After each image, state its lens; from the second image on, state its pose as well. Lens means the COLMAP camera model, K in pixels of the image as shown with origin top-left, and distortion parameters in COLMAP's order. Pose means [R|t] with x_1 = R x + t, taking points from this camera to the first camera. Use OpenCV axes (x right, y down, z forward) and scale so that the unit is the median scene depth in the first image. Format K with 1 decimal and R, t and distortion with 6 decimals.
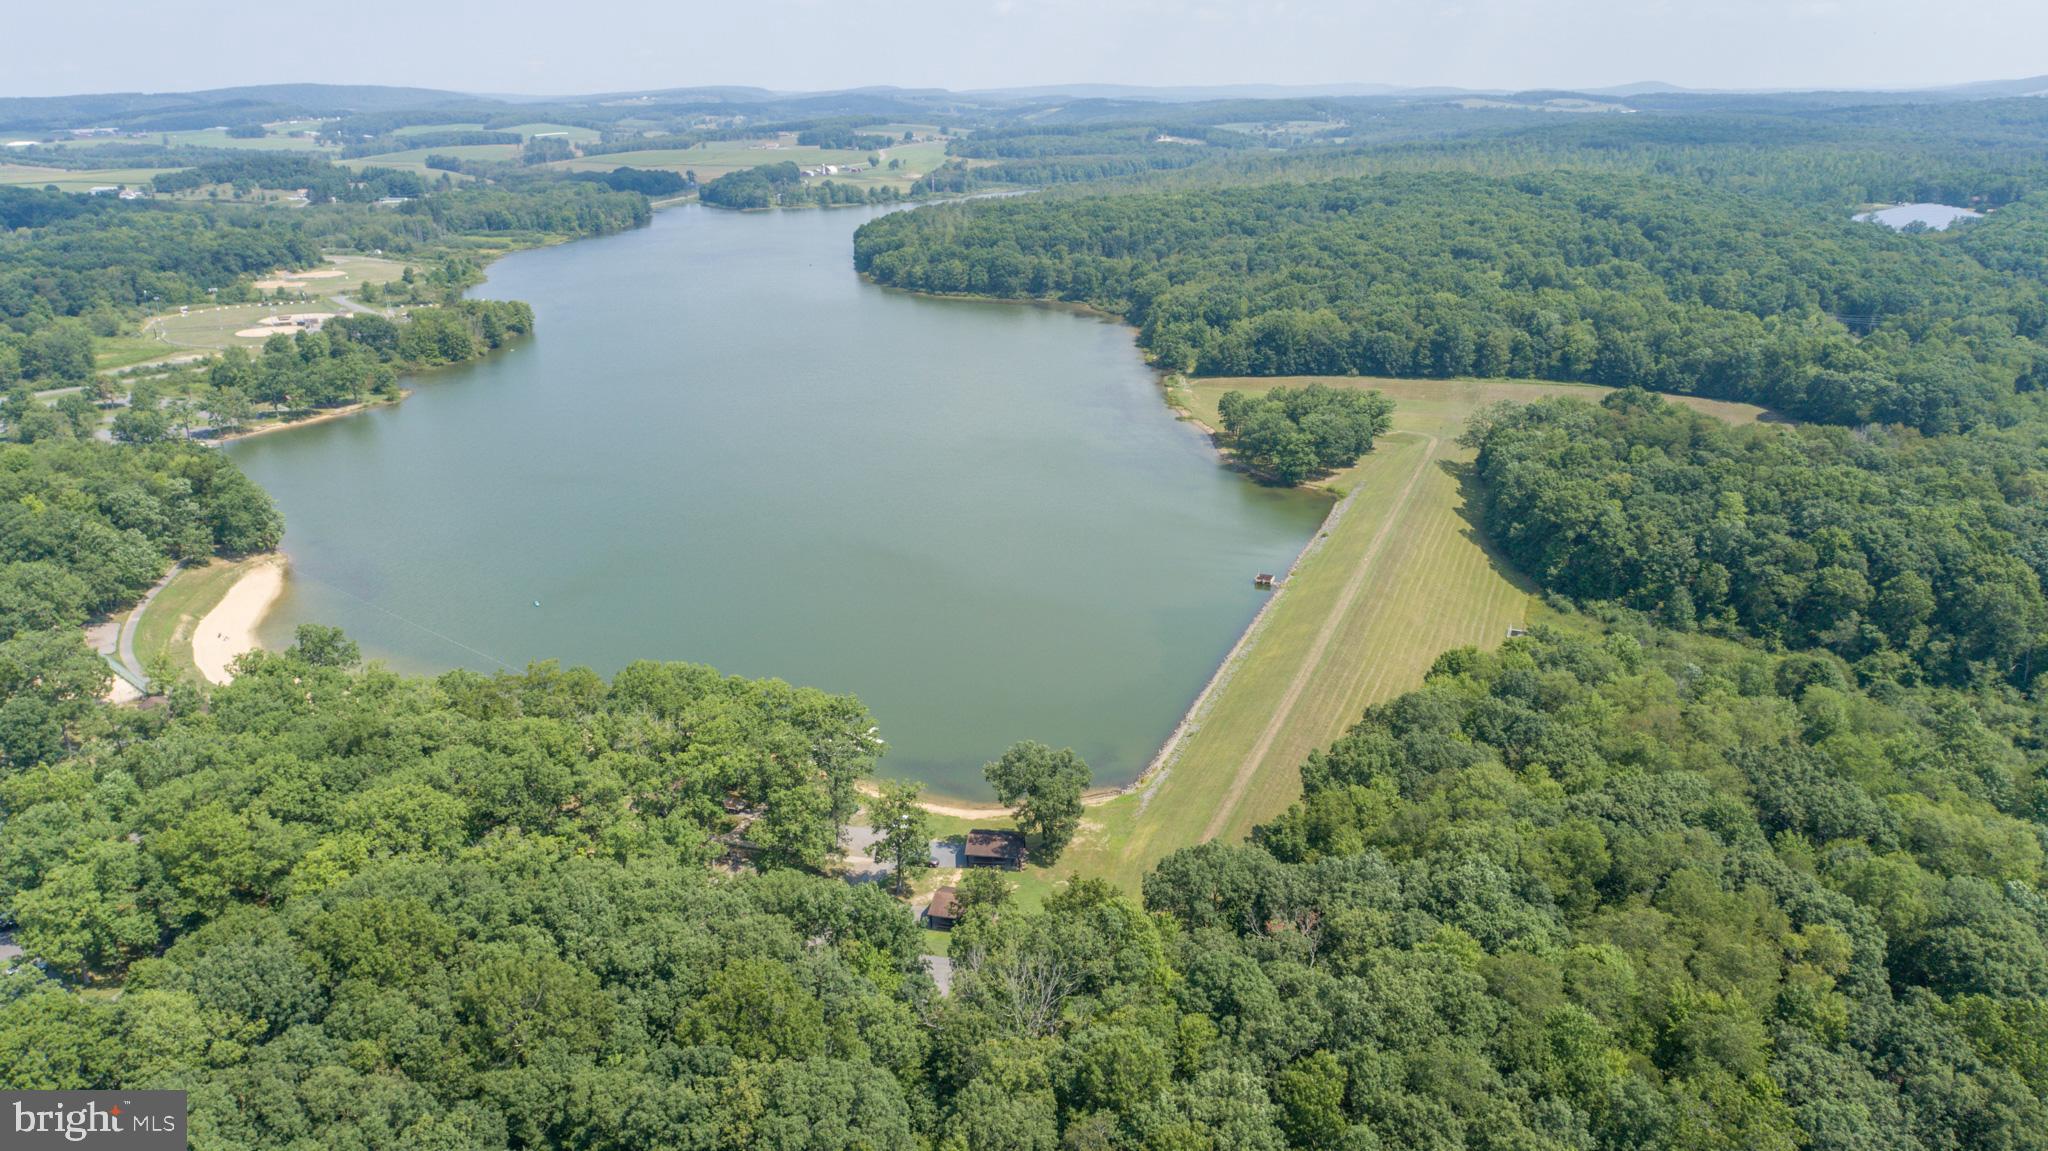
lens RADIAL K [[1380.3, 0, 1025.8], [0, 1380.3, 566.8], [0, 0, 1]] dist [-0.015188, 0.008518]
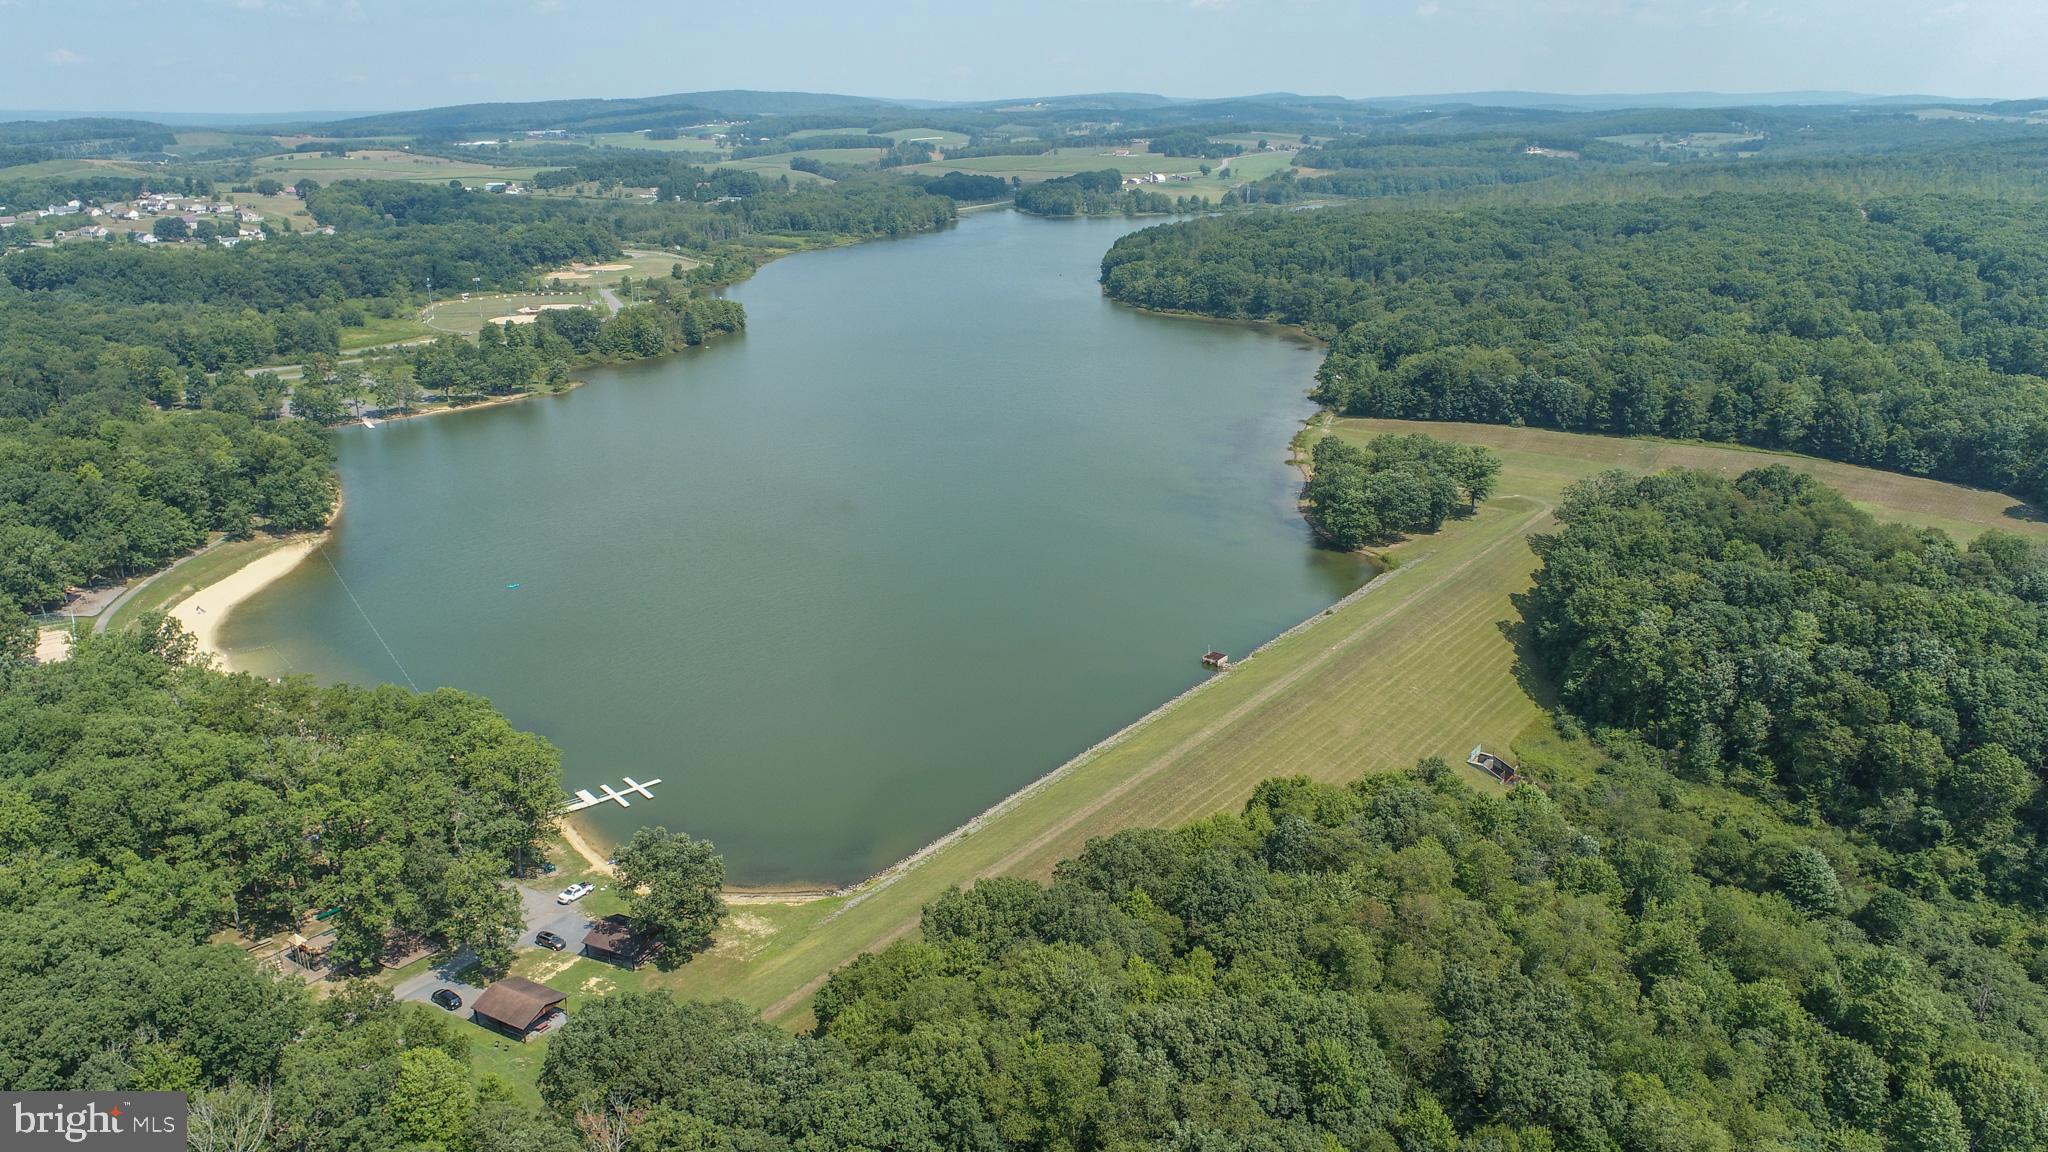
lens RADIAL K [[1380.3, 0, 1025.8], [0, 1380.3, 567.3], [0, 0, 1]] dist [-0.015188, 0.008518]
pose [[0.961053, 0.089745, -0.261387, 0.119380], [-0.090862, 0.995833, 0.007835, -0.018791], [0.261001, 0.016220, 0.965202, 0.051202]]
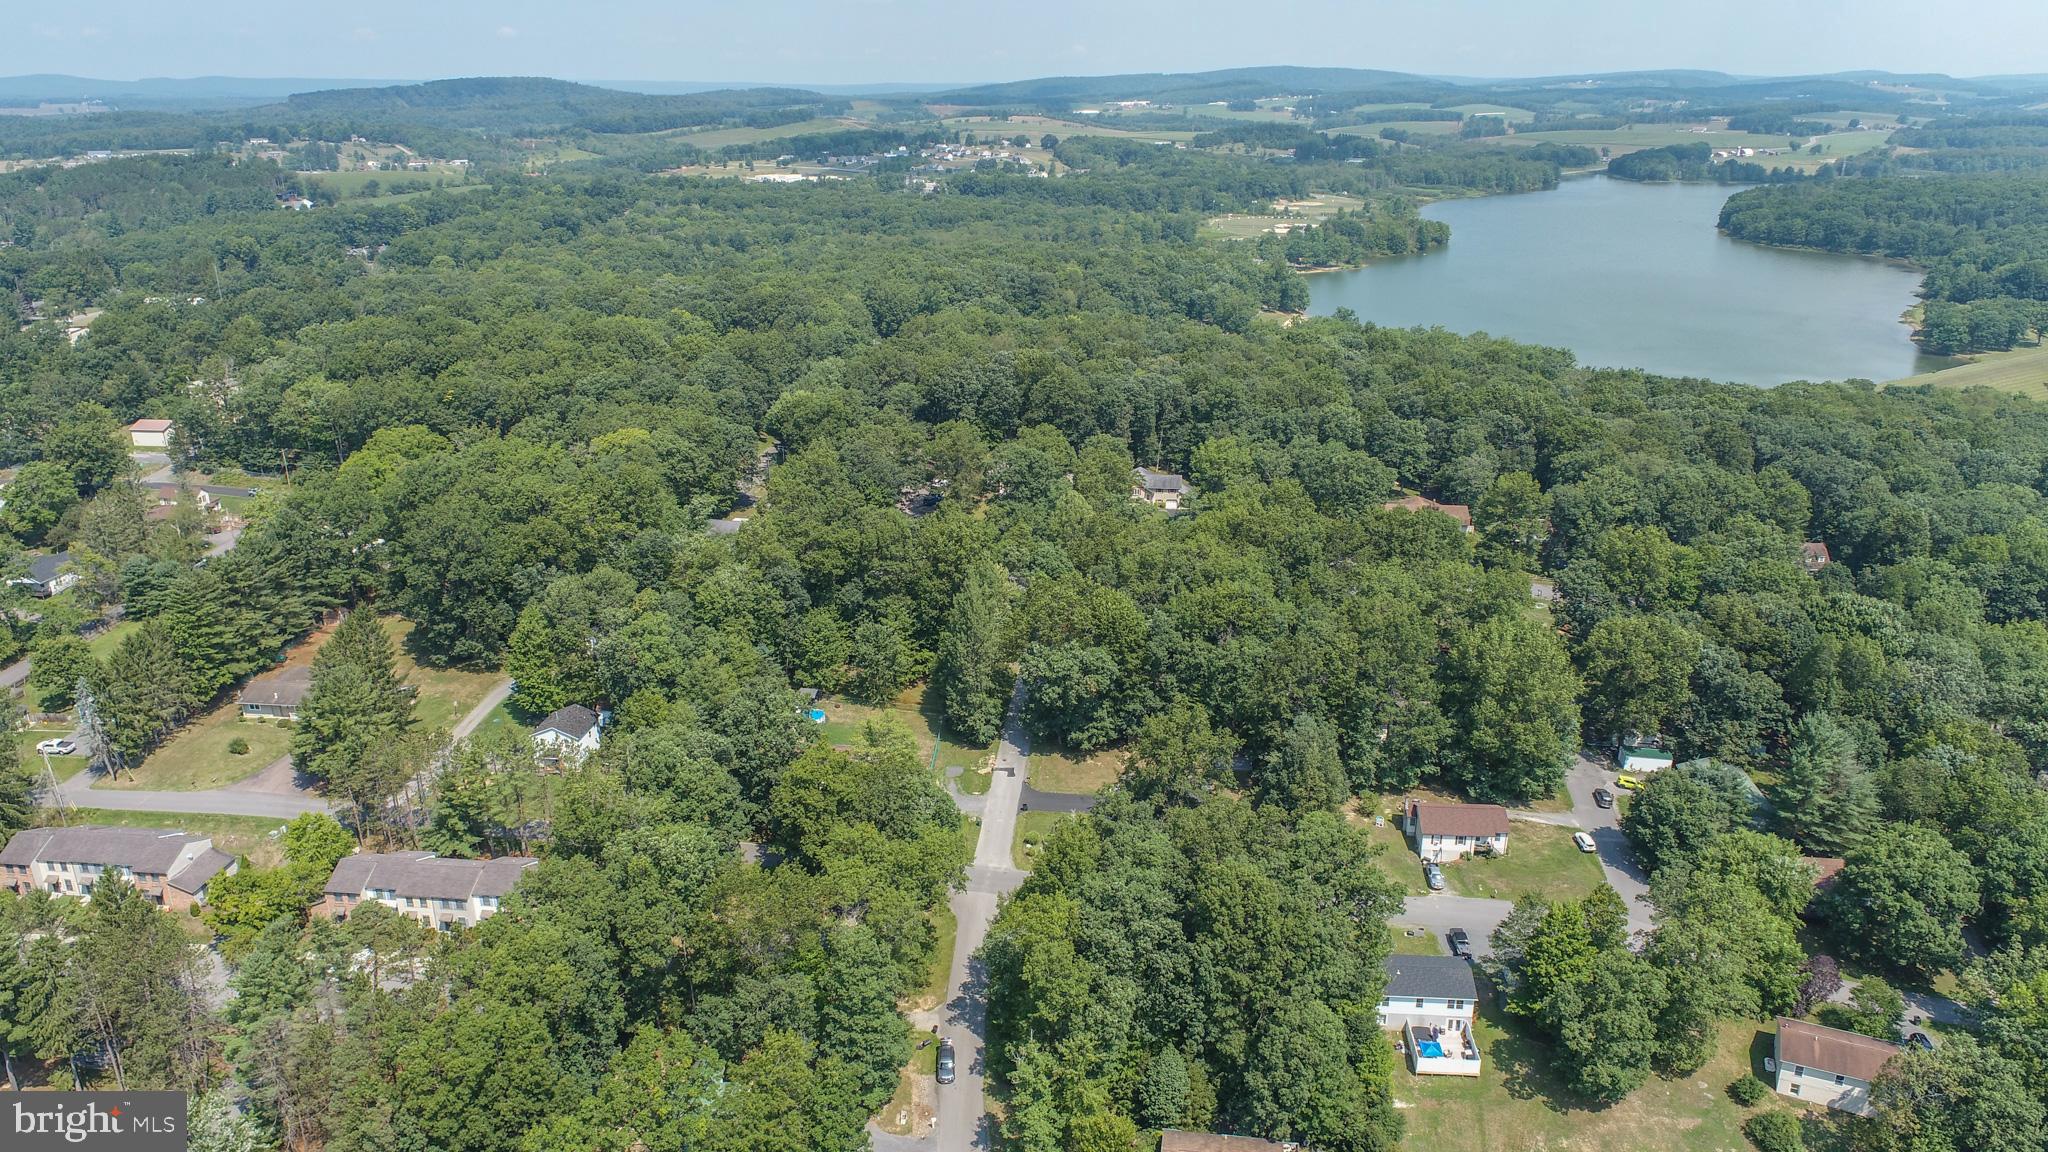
lens RADIAL K [[1380.3, 0, 1025.8], [0, 1380.3, 567.3], [0, 0, 1]] dist [-0.015188, 0.008518]
pose [[0.809207, 0.200378, -0.552298, 0.132688], [-0.193815, 0.978464, 0.071023, 0.127893], [0.554635, 0.049572, 0.830616, -0.379991]]
